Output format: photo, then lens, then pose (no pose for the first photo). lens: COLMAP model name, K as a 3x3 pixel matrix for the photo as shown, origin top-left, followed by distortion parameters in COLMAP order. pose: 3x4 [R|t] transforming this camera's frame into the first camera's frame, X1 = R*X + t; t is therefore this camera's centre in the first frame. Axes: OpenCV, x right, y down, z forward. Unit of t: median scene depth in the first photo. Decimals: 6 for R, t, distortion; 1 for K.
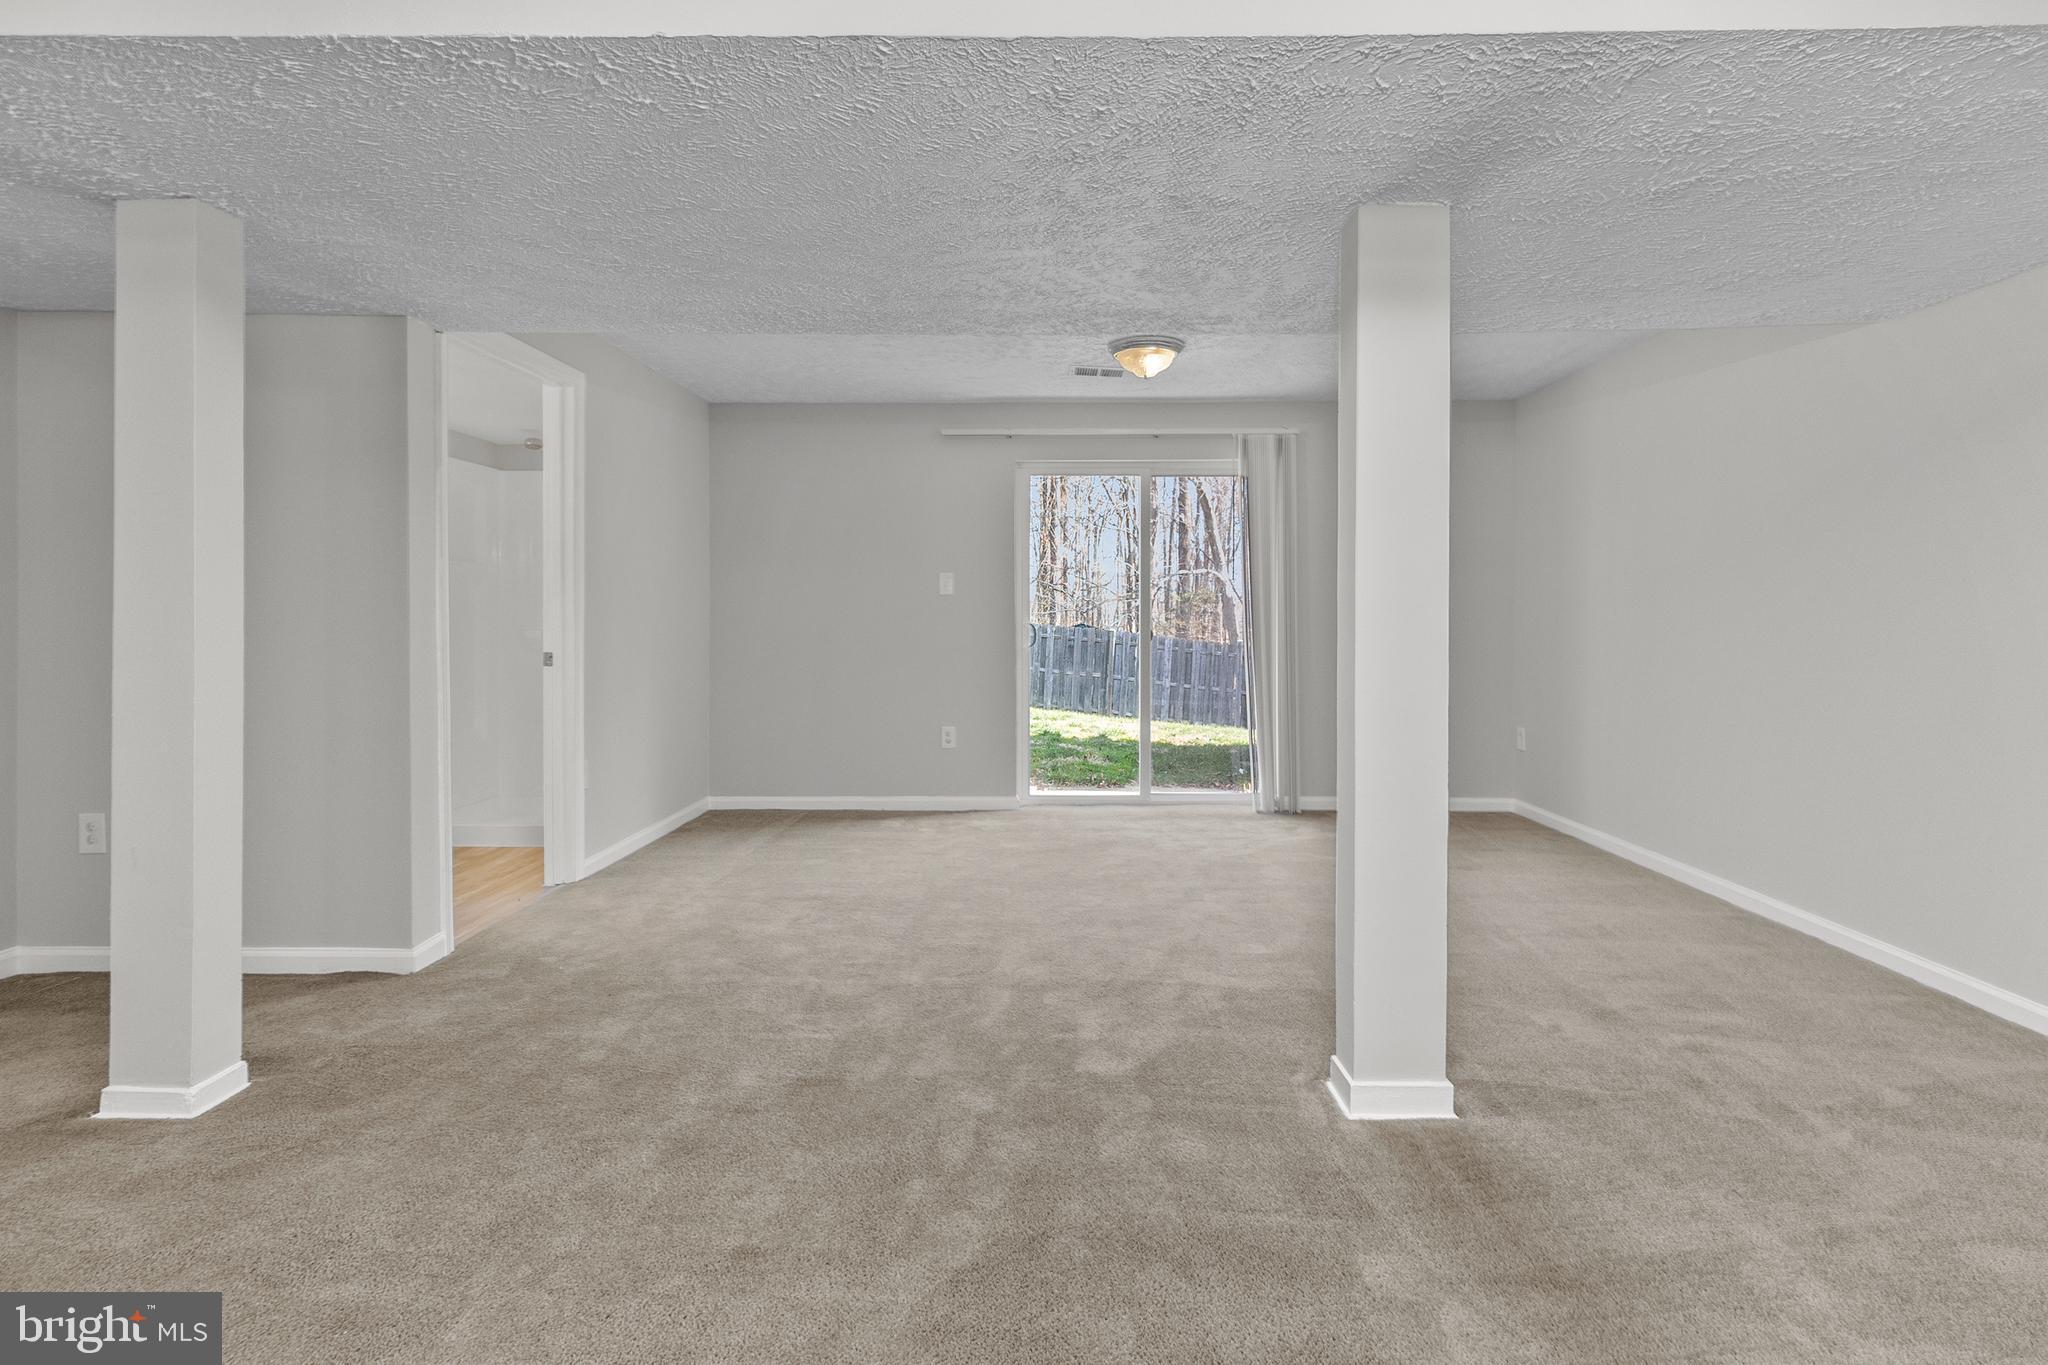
lens RADIAL K [[963.9, 0, 1044.3], [0, 963.9, 620.5], [0, 0, 1]] dist [-0.000427, 0.000262]
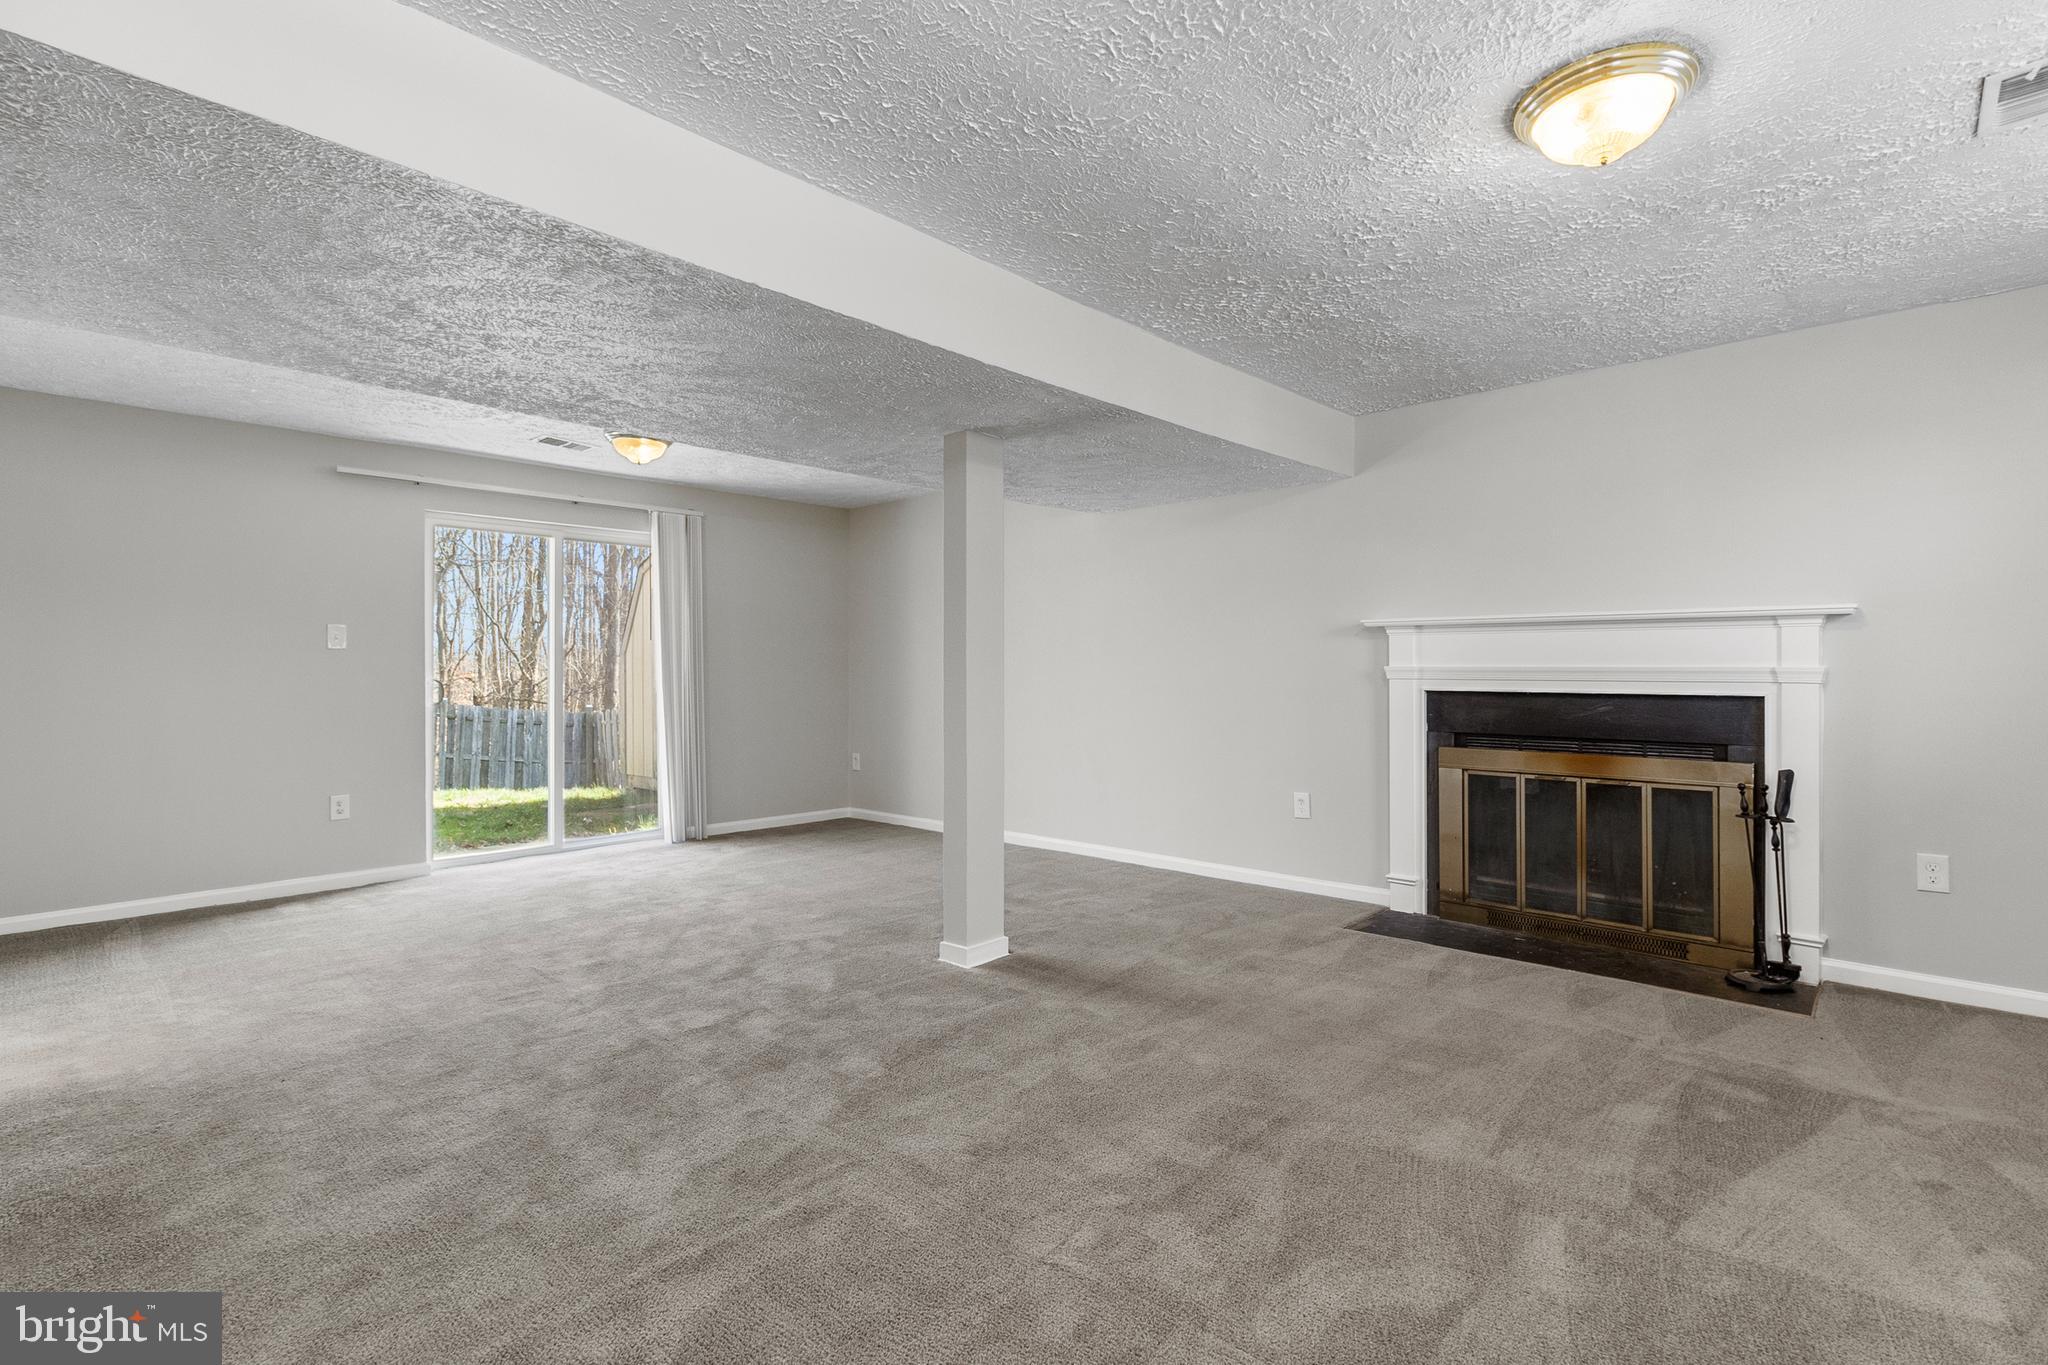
lens RADIAL K [[963.9, 0, 1026.5], [0, 963.9, 677.3], [0, 0, 1]] dist [-0.000427, 0.000262]
pose [[0.662525, -0.005067, 0.749022, -0.438088], [0.007258, 0.999974, 0.000344, 0.004997], [-0.749004, 0.005209, 0.662545, -0.097069]]
